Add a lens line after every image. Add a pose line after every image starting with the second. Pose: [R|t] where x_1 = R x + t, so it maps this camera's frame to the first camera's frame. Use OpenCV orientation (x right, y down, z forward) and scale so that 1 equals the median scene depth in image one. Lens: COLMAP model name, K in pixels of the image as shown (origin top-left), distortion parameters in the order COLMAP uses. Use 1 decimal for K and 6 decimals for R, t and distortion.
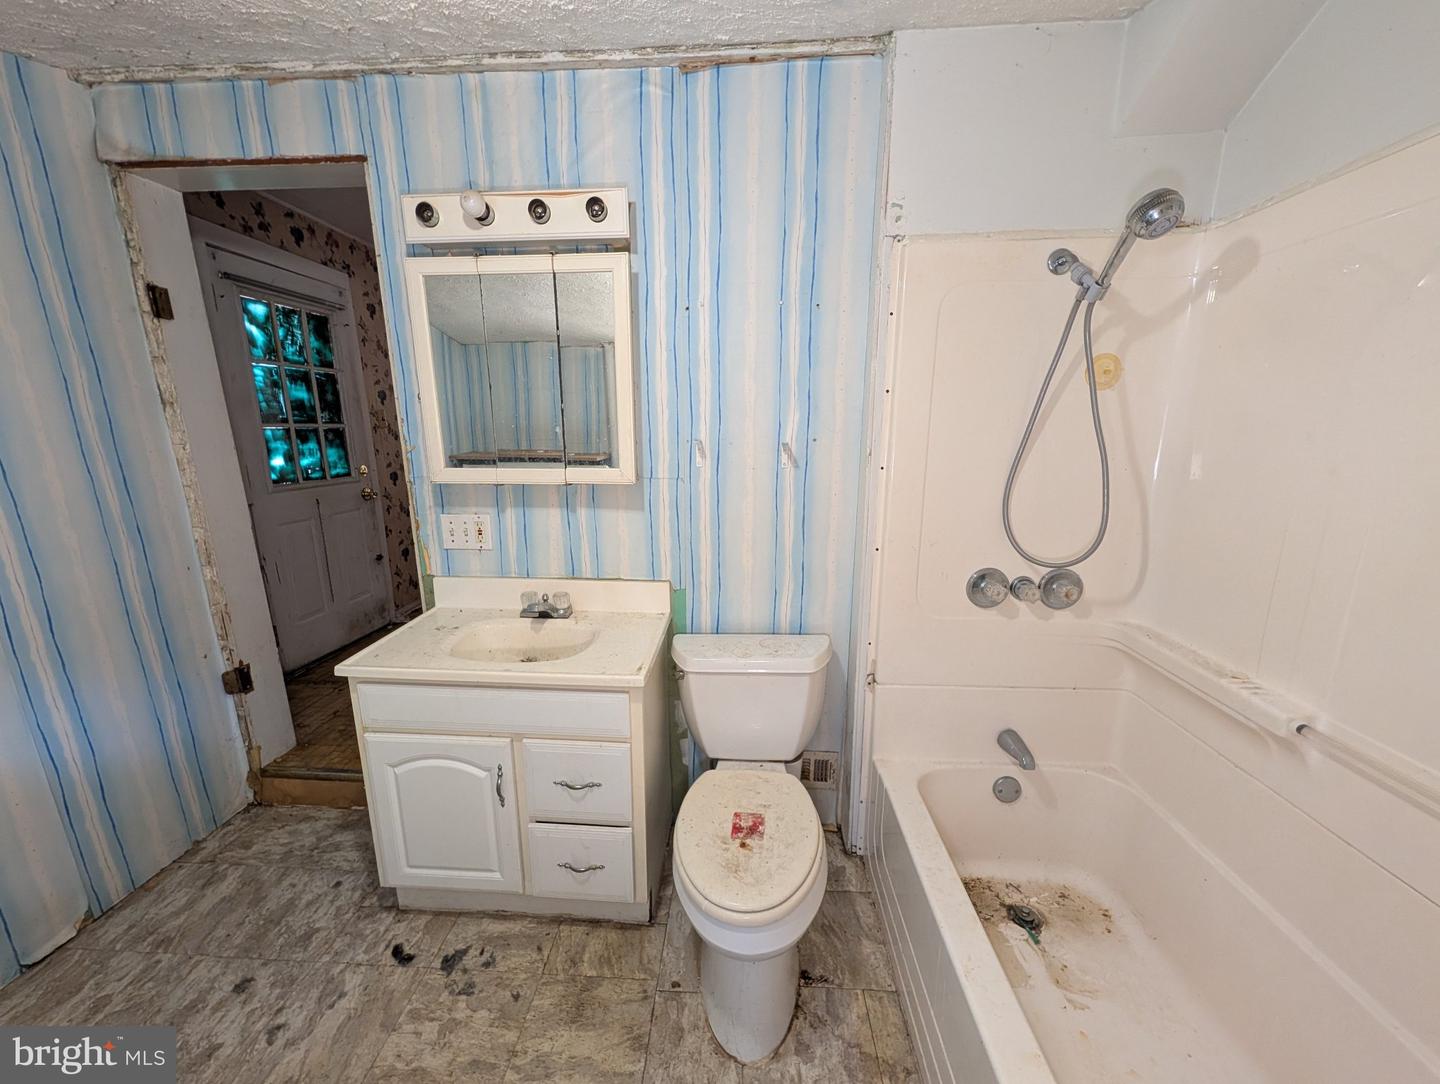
lens RADIAL K [[554.4, 0, 713.6], [0, 554.4, 547.1], [0, 0, 1]] dist [0.001184, 0.000104]
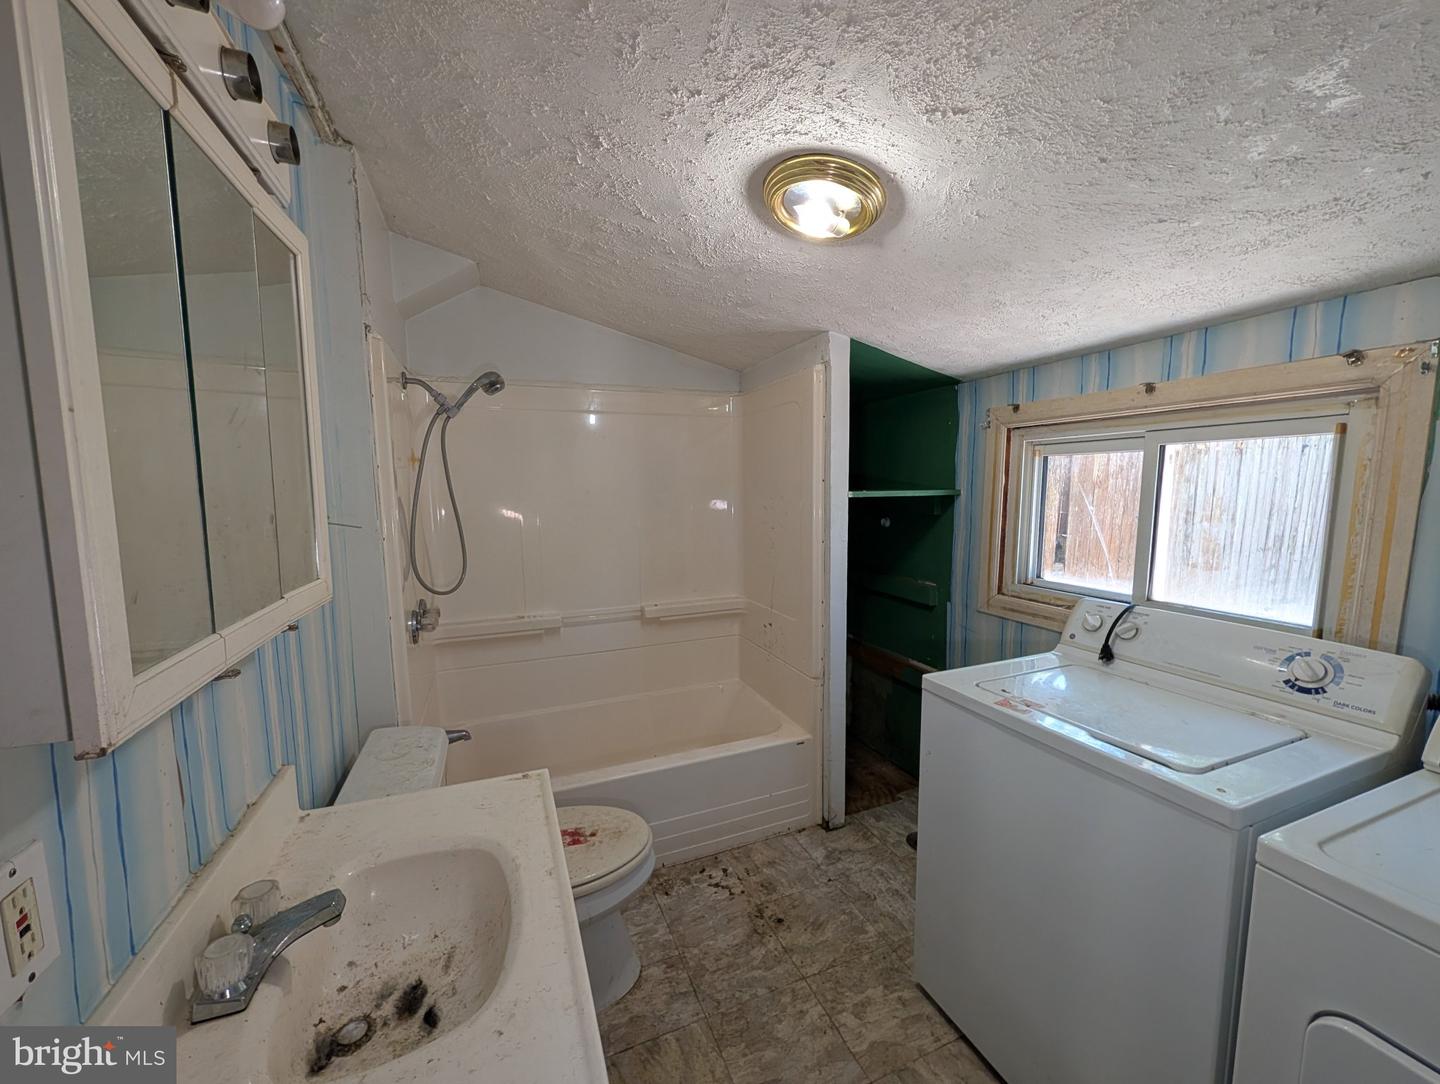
lens RADIAL K [[554.4, 0, 713.6], [0, 554.4, 547.1], [0, 0, 1]] dist [0.001184, 0.000104]
pose [[-0.419064, -0.100768, 0.902348, -1.074169], [0.207355, 0.956937, 0.203162, -0.255504], [-0.883962, 0.272244, -0.380123, 1.036743]]
